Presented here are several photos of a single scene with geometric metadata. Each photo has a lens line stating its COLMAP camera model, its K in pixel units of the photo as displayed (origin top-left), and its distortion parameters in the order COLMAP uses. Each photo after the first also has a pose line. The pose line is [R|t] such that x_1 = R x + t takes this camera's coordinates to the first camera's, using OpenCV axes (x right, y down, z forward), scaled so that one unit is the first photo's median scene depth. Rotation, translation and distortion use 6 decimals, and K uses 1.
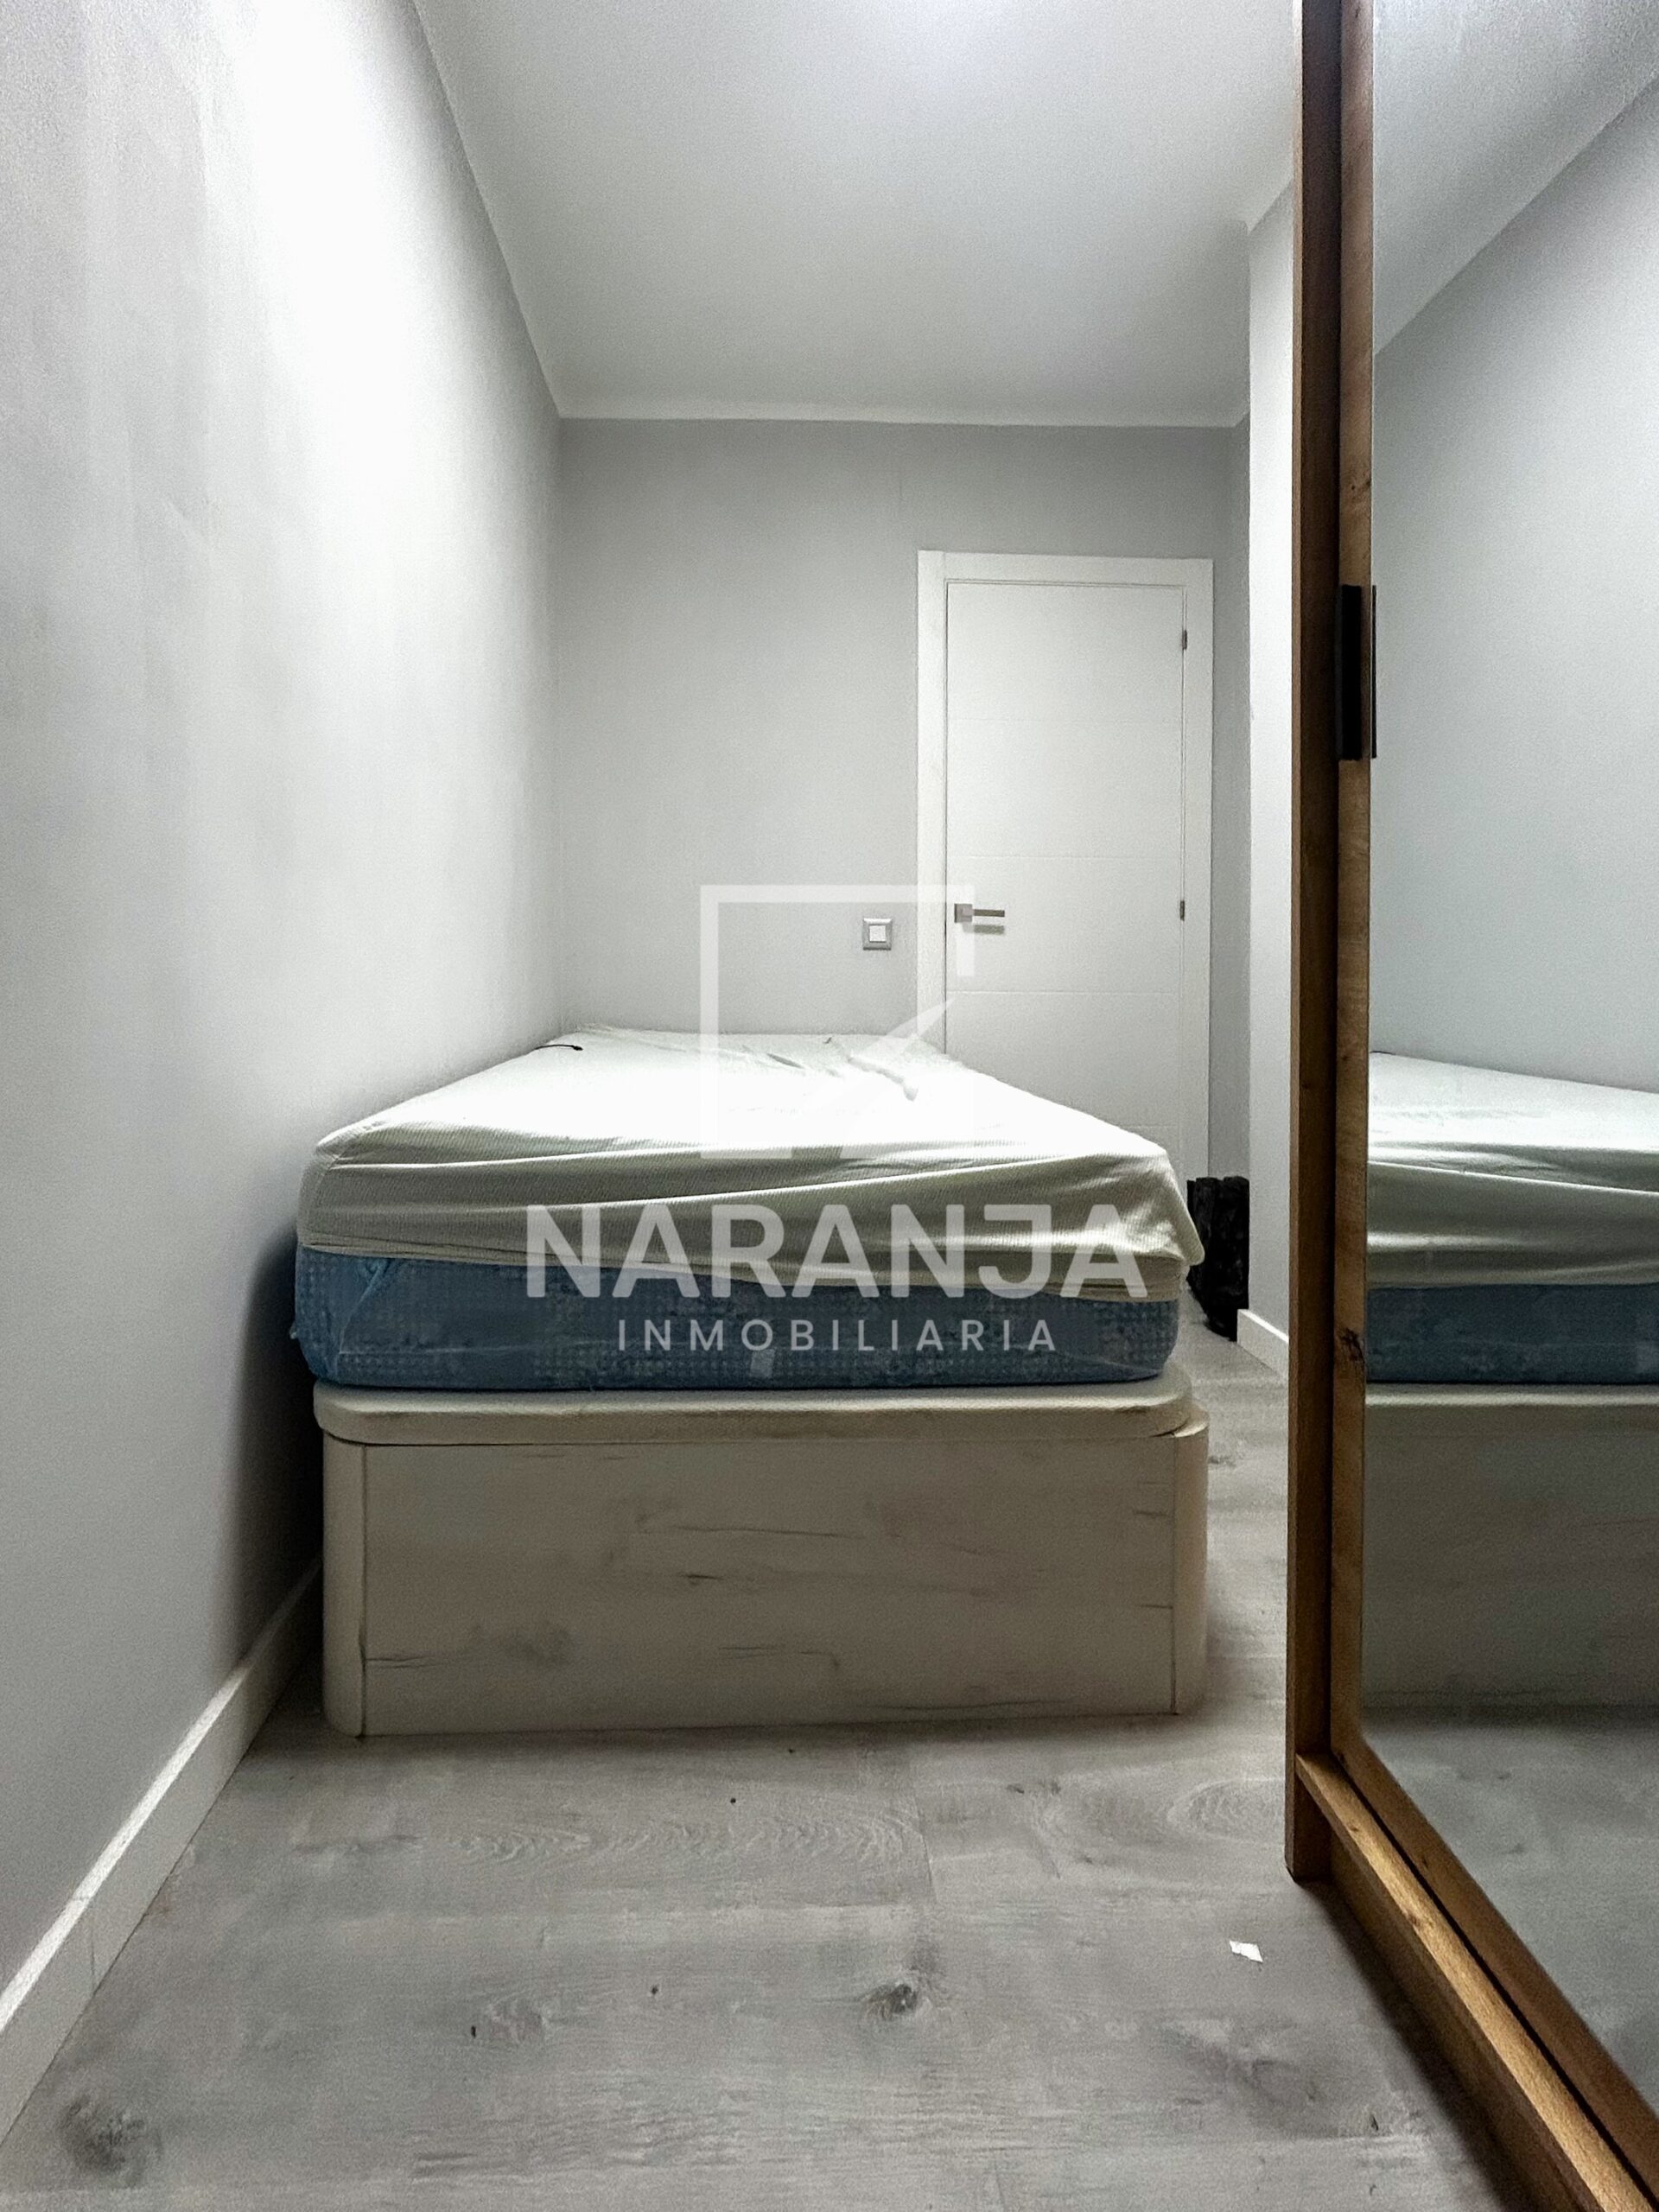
lens RADIAL K [[893.5, 0, 828.2], [0, 893.5, 1090.6], [0, 0, 1]] dist [-0.005030, 0.003240]
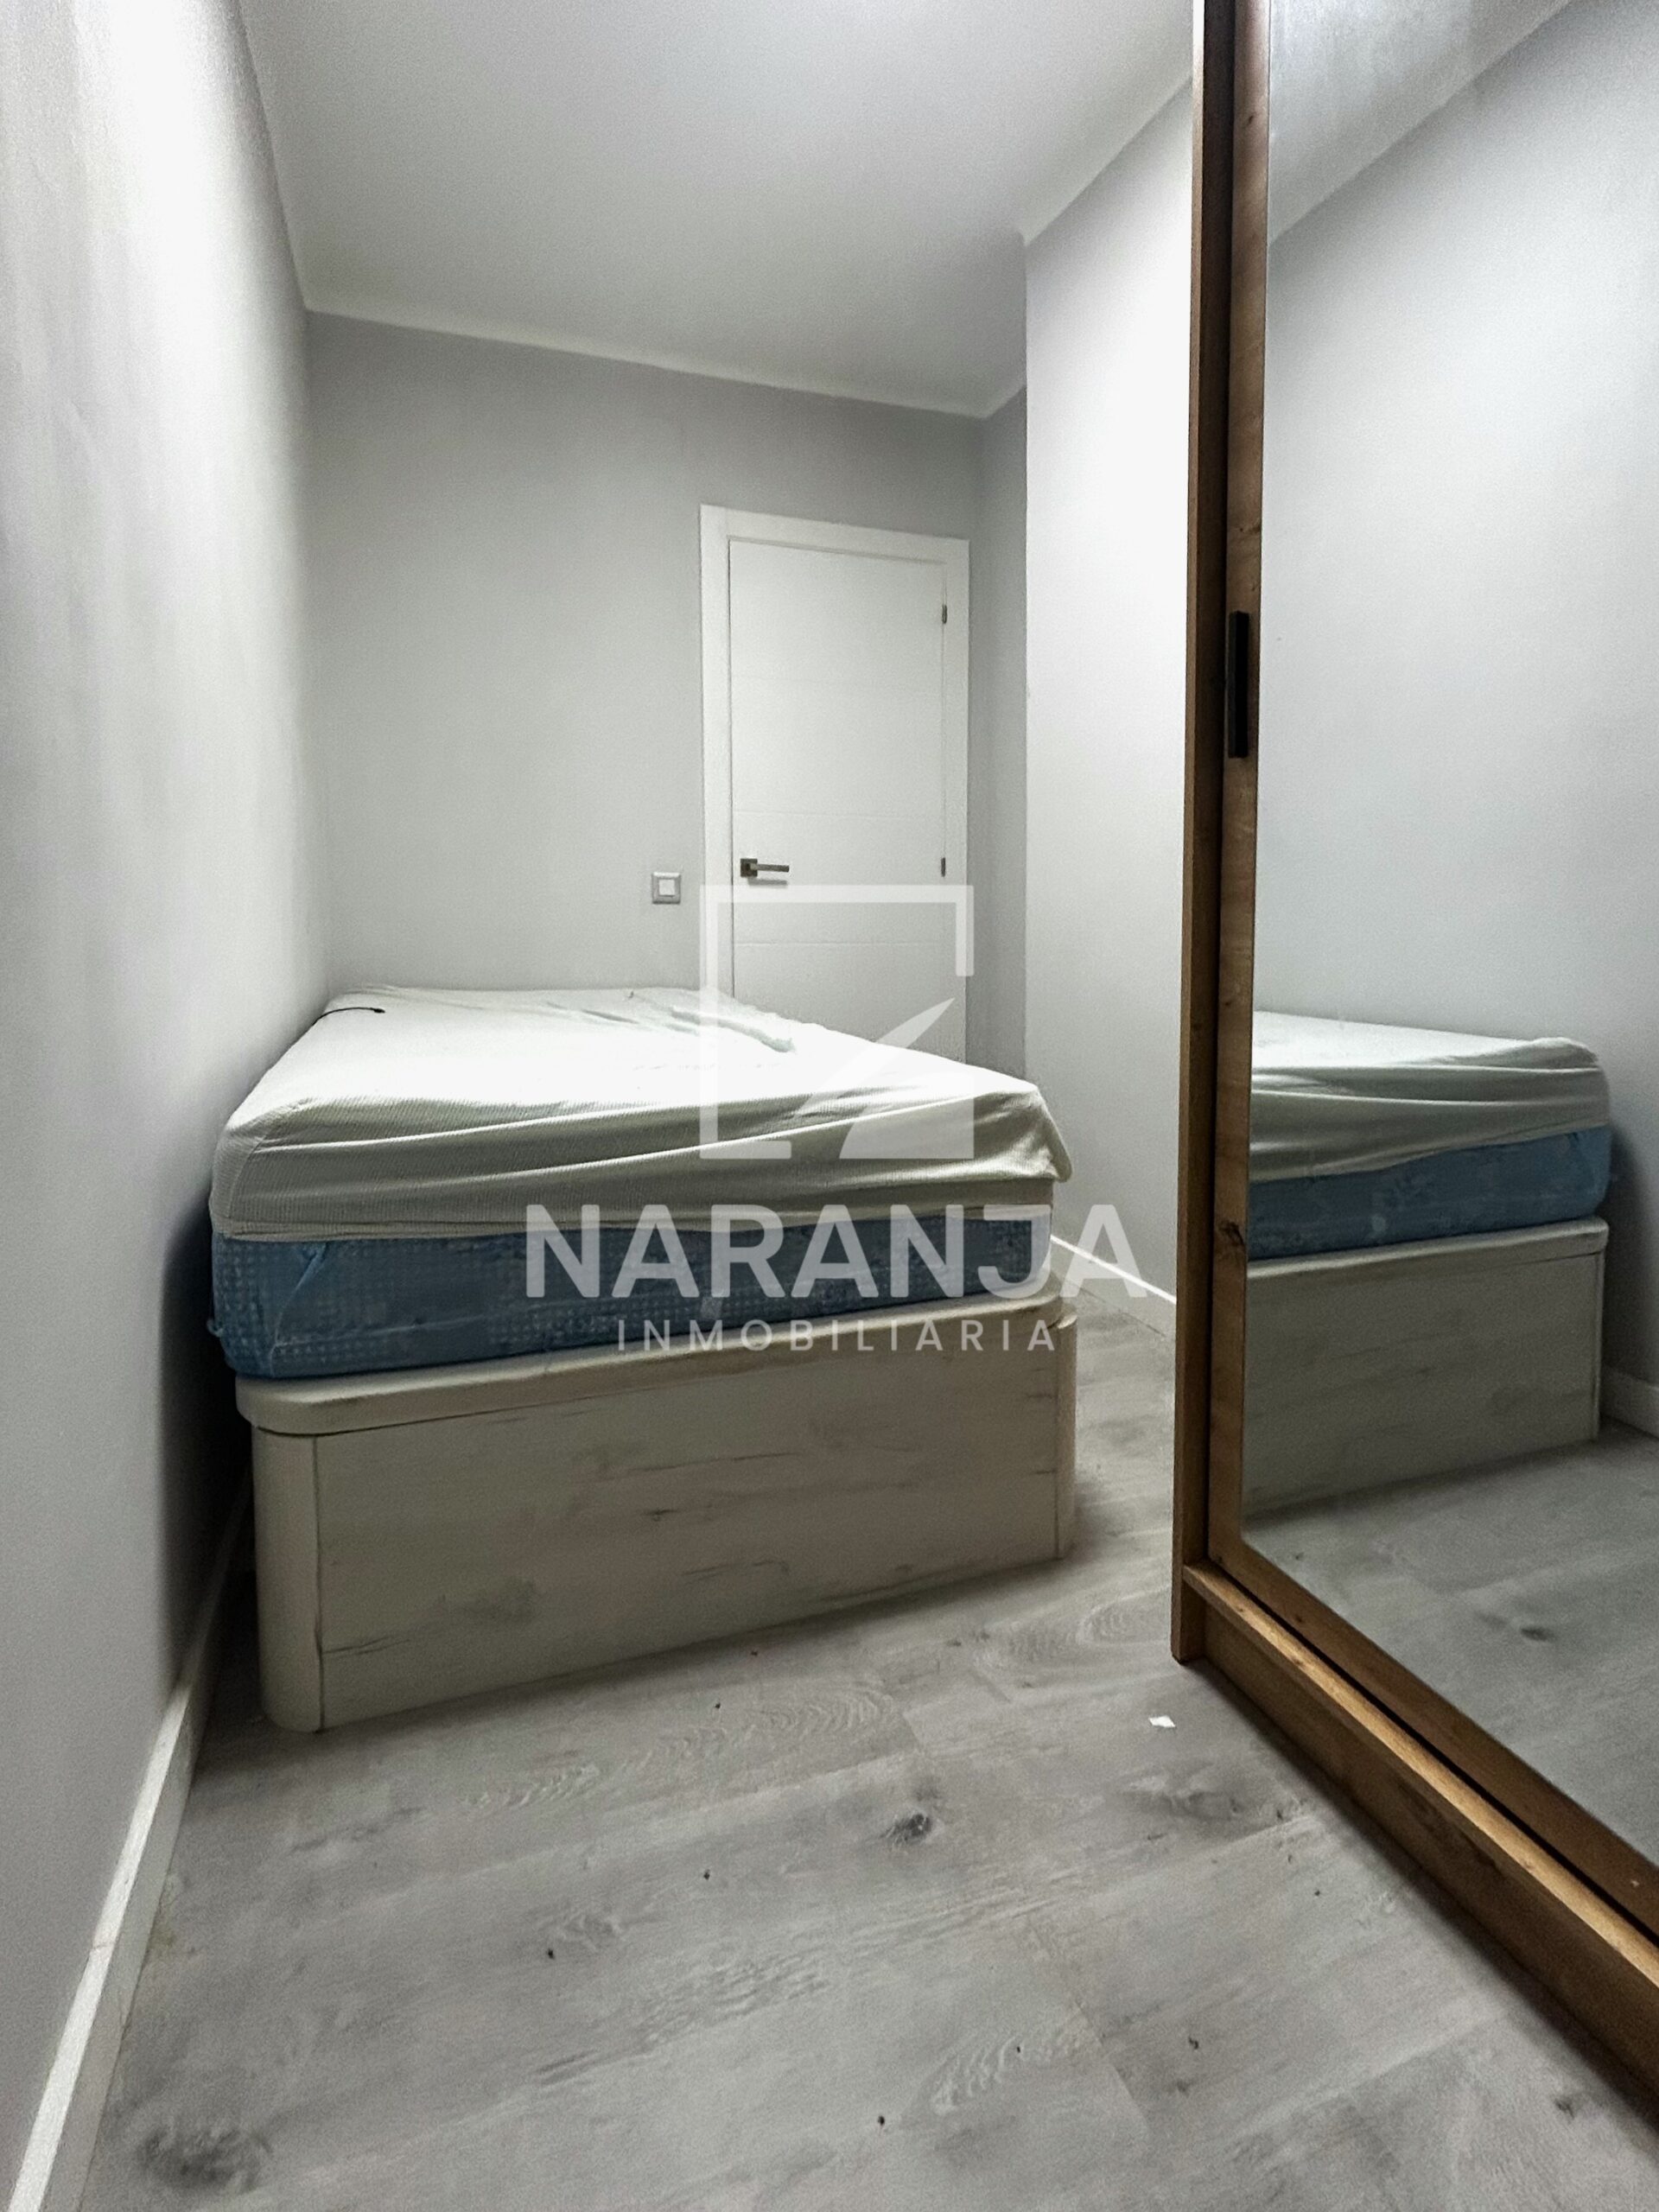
lens RADIAL K [[873.9, 0, 798.8], [0, 873.9, 1080.2], [0, 0, 1]] dist [-0.007233, 0.004151]
pose [[0.969309, -0.050467, 0.240609, -0.222640], [0.039281, 0.997923, 0.051066, -0.011996], [-0.242686, -0.040047, 0.969278, -0.018730]]
